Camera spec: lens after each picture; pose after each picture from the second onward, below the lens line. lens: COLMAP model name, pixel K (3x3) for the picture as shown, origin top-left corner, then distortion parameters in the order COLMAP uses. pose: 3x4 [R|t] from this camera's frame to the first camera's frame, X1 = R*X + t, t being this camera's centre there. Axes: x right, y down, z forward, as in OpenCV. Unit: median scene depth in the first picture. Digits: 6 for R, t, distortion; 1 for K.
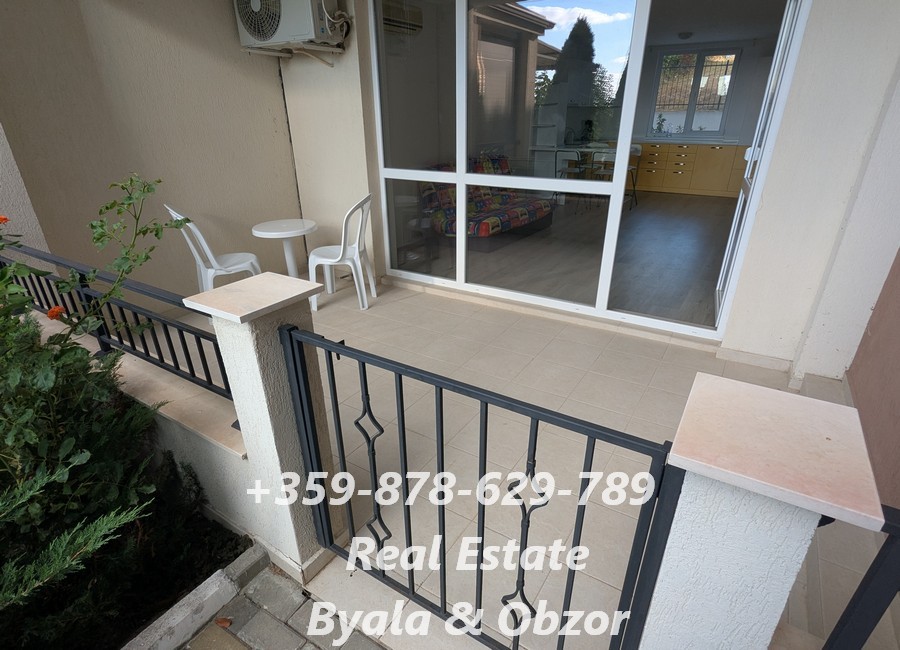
lens RADIAL K [[460.4, 0, 450.0], [0, 460.4, 325.0], [0, 0, 1]] dist [0.001305, -0.000087]
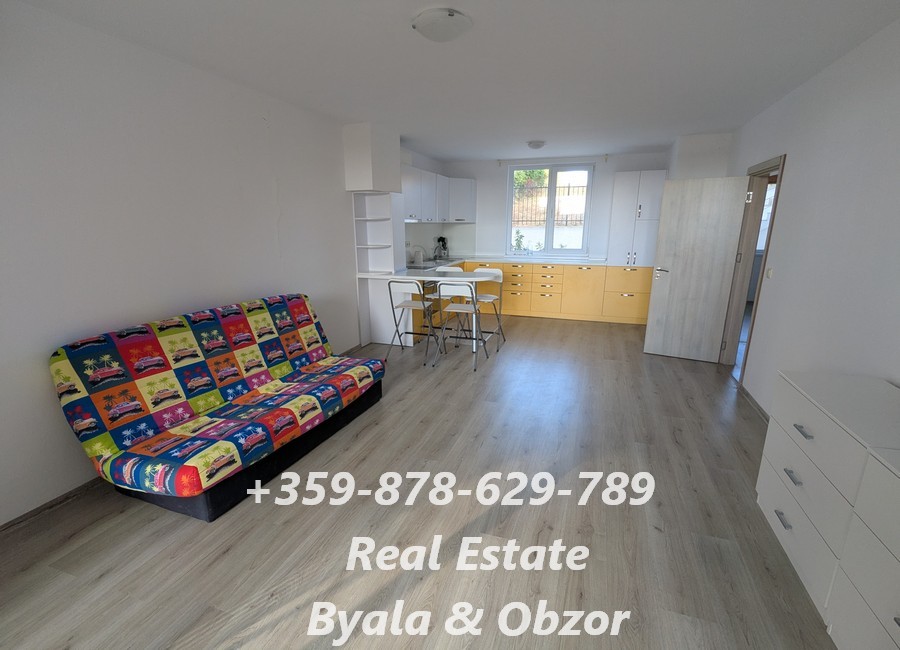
lens RADIAL K [[407.0, 0, 450.0], [0, 407.0, 325.0], [0, 0, 1]] dist [0.002357, 0.000033]
pose [[0.971100, -0.050484, 0.233273, 0.138813], [0.094014, 0.979266, -0.179442, -0.154130], [-0.219378, 0.196187, 0.955711, 0.319022]]
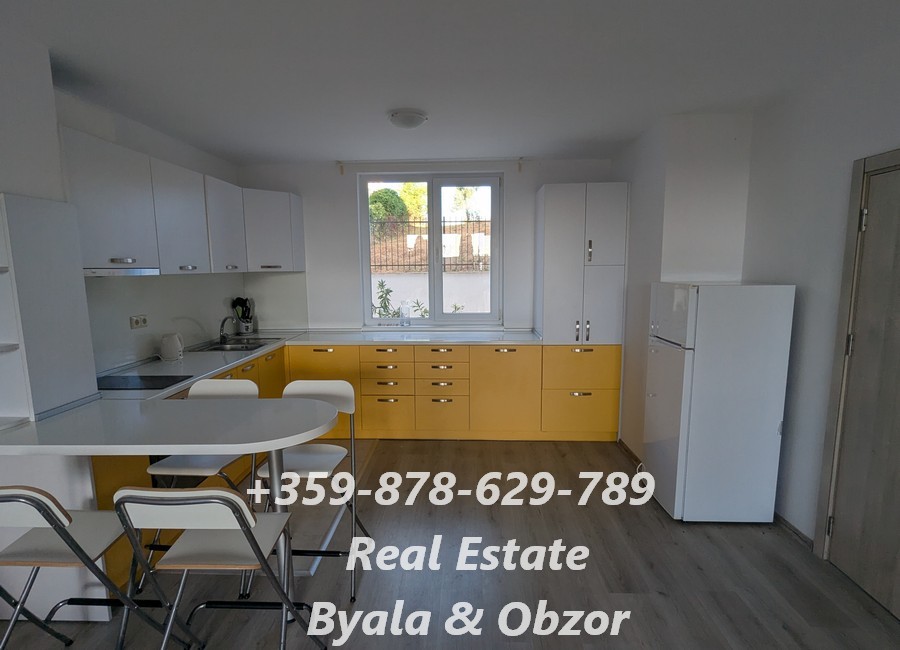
lens RADIAL K [[460.4, 0, 450.0], [0, 460.4, 325.0], [0, 0, 1]] dist [0.001305, -0.000087]
pose [[0.852474, -0.066127, 0.518570, 0.257514], [0.222463, 0.943555, -0.245387, -0.278545], [-0.473072, 0.324548, 0.819067, 0.570847]]
